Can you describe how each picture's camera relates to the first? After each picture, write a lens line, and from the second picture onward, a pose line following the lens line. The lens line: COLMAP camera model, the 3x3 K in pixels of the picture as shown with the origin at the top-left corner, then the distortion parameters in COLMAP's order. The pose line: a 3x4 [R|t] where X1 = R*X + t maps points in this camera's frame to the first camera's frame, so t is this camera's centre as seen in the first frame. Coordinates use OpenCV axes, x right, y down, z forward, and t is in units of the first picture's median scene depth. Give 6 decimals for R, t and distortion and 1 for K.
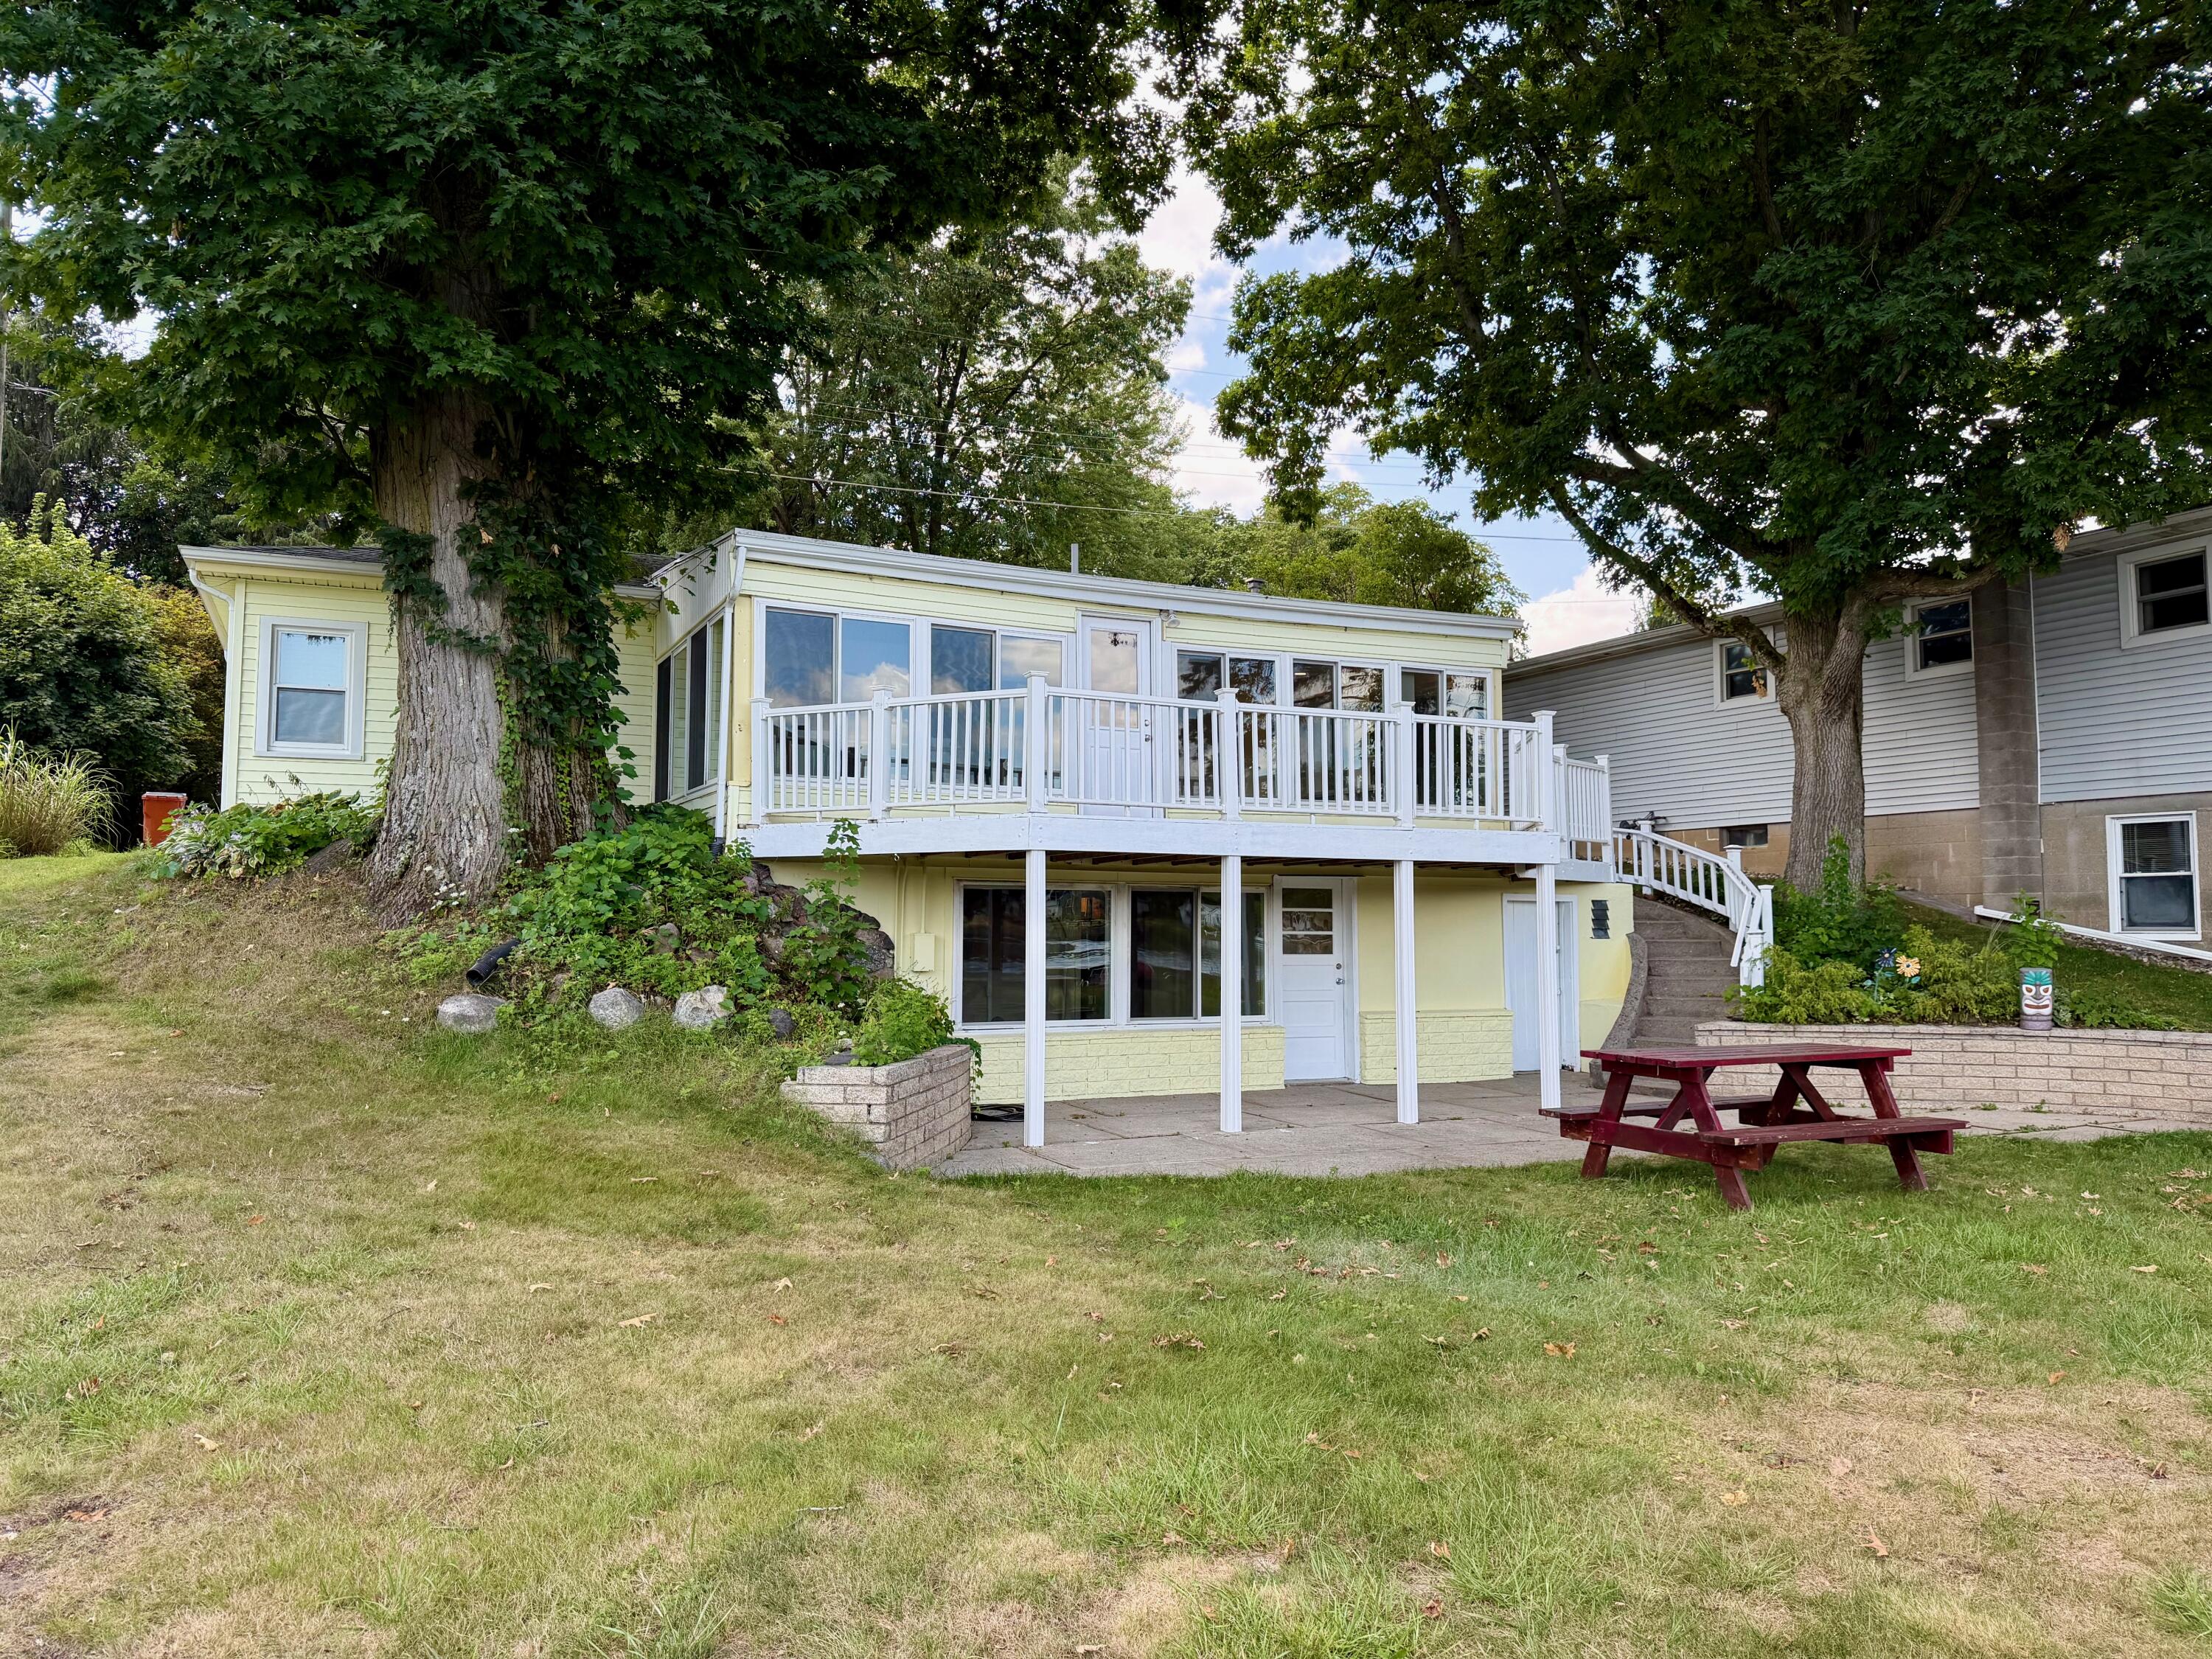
lens RADIAL K [[1538.4, 0, 1114.2], [0, 1538.4, 828.8], [0, 0, 1]] dist [0.077343, -0.103722]
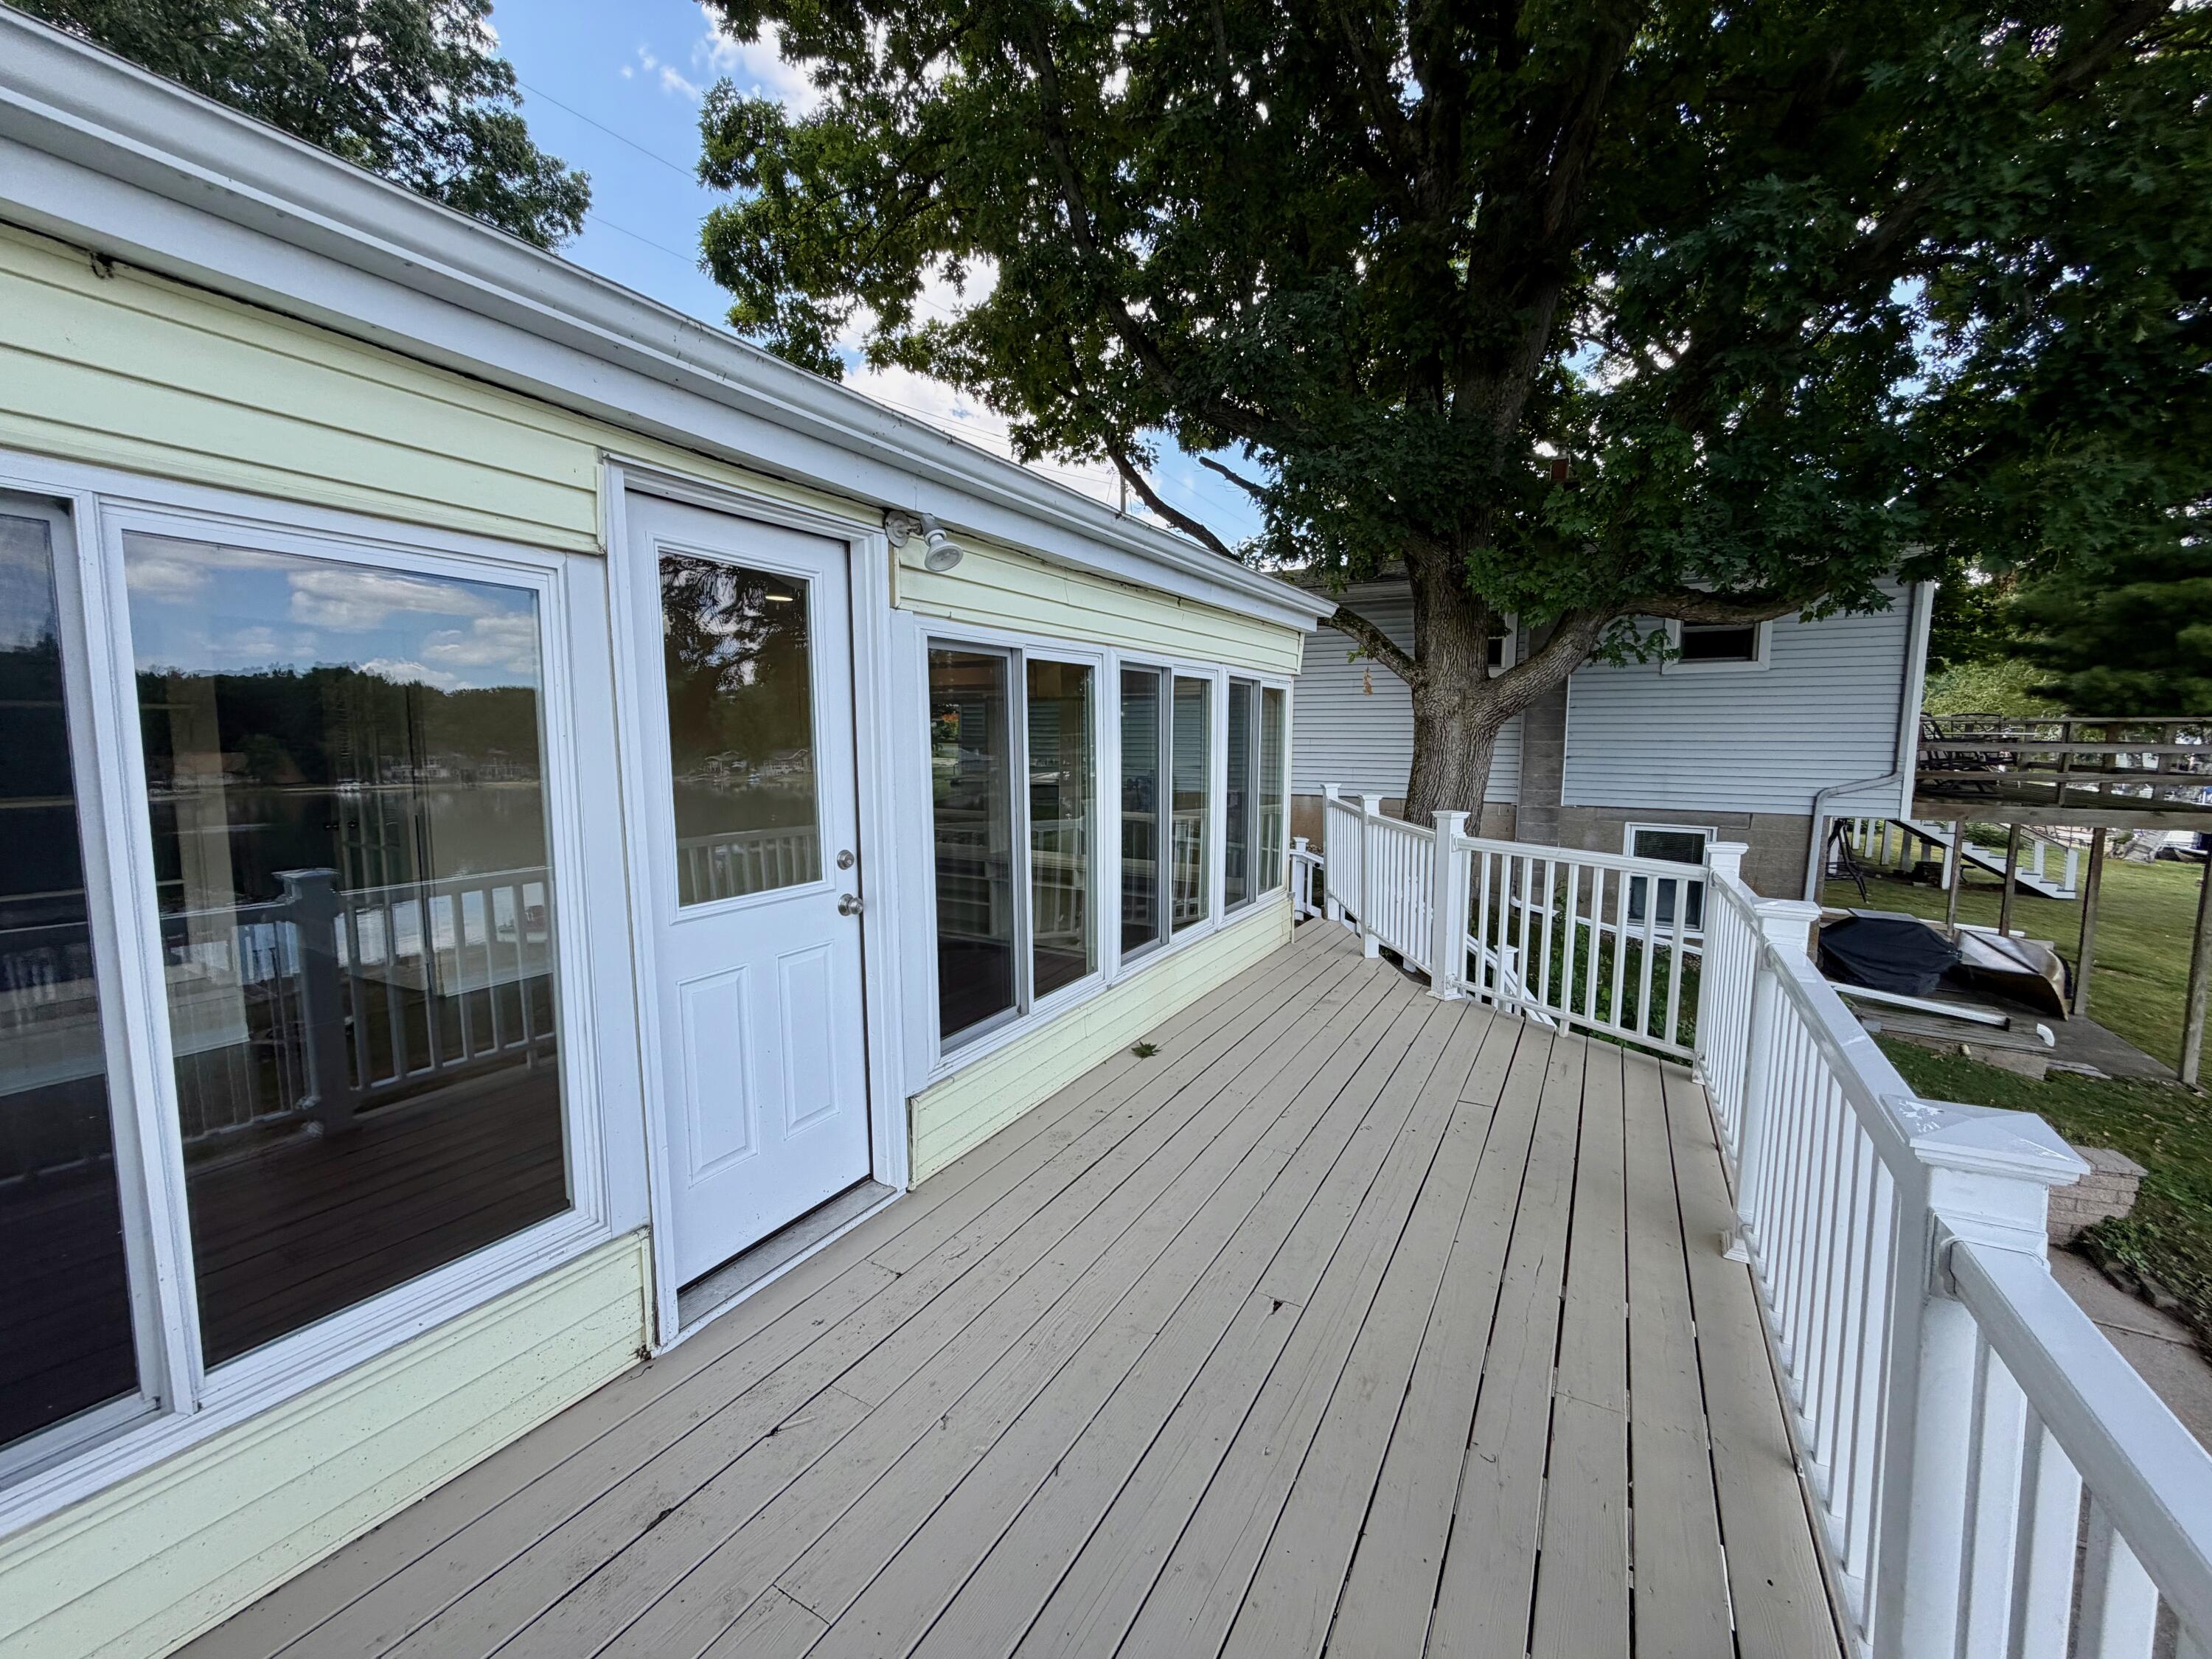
lens RADIAL K [[885.4, 0, 1102.4], [0, 885.4, 822.1], [0, 0, 1]] dist [0.000936, 0.000587]
pose [[0.832668, -0.050283, 0.551485, -0.035936], [-0.040880, 0.987571, 0.151767, -0.105283], [-0.552262, -0.148916, 0.820263, 0.797727]]
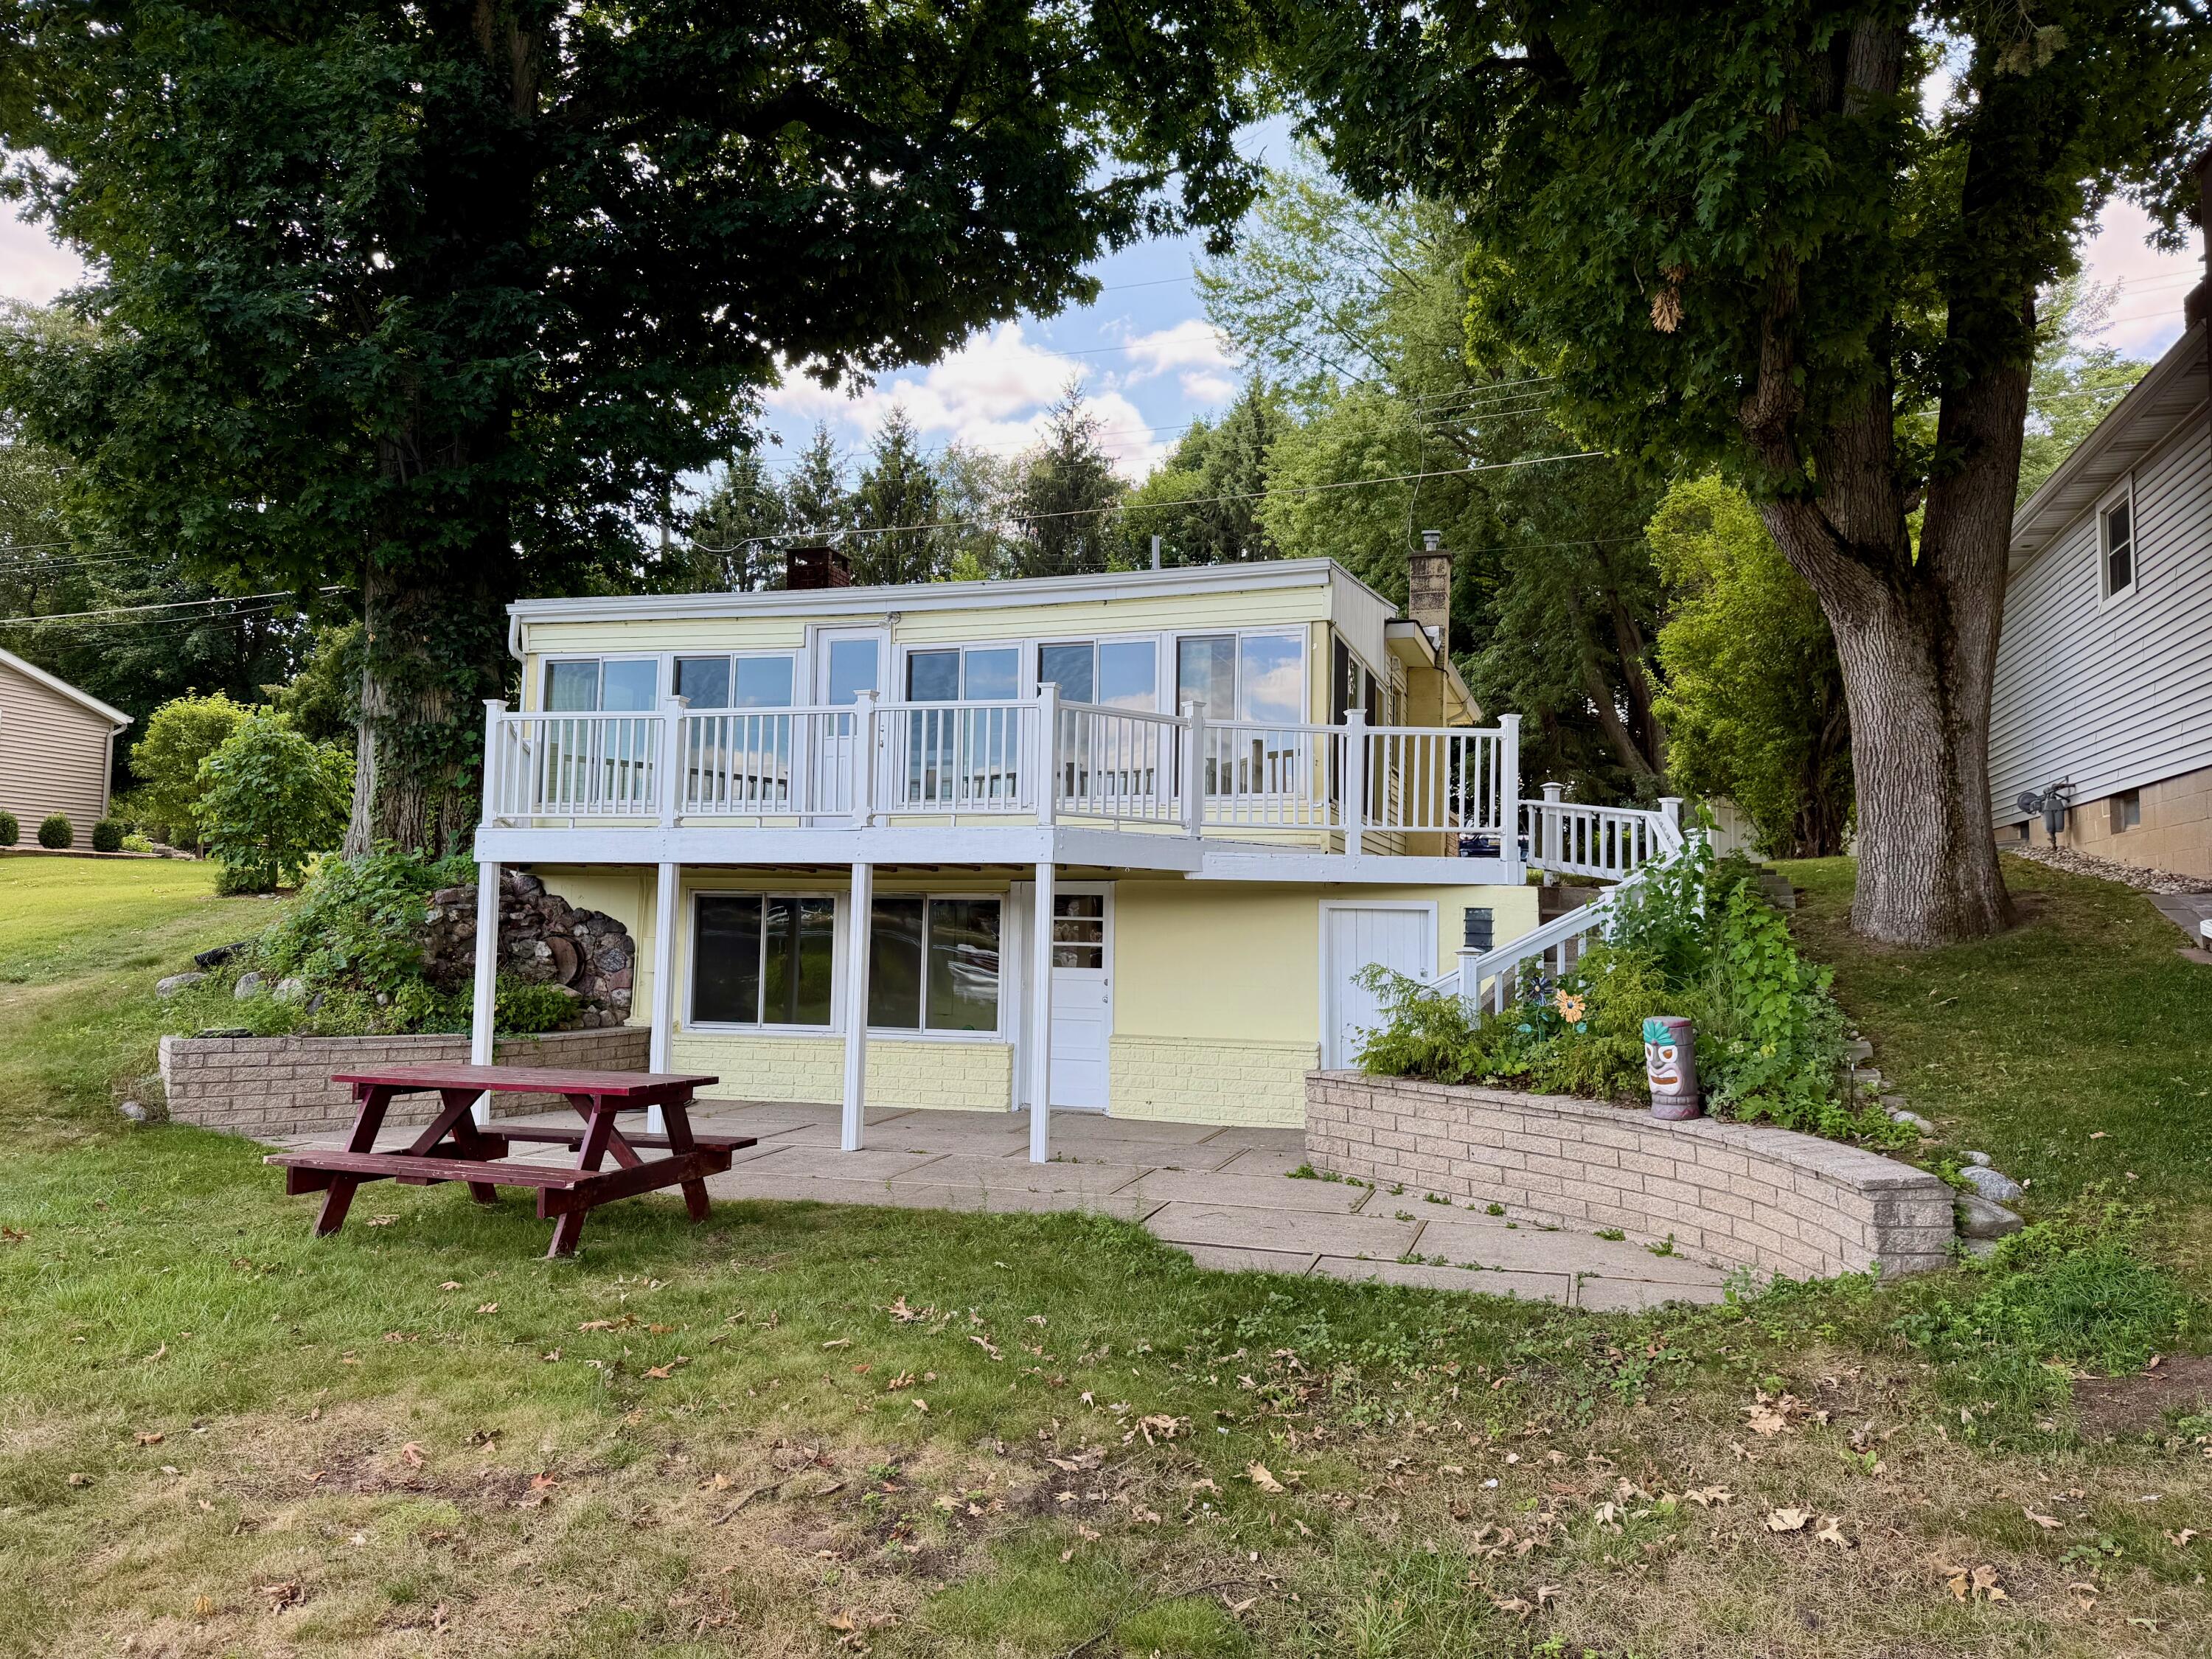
lens RADIAL K [[1538.4, 0, 1115.3], [0, 1538.4, 831.5], [0, 0, 1]] dist [0.077343, -0.103722]
pose [[0.726113, -0.033281, -0.686769, 0.797277], [0.028951, 0.999422, -0.017824, 0.018852], [0.686965, -0.006940, 0.726657, 0.375792]]
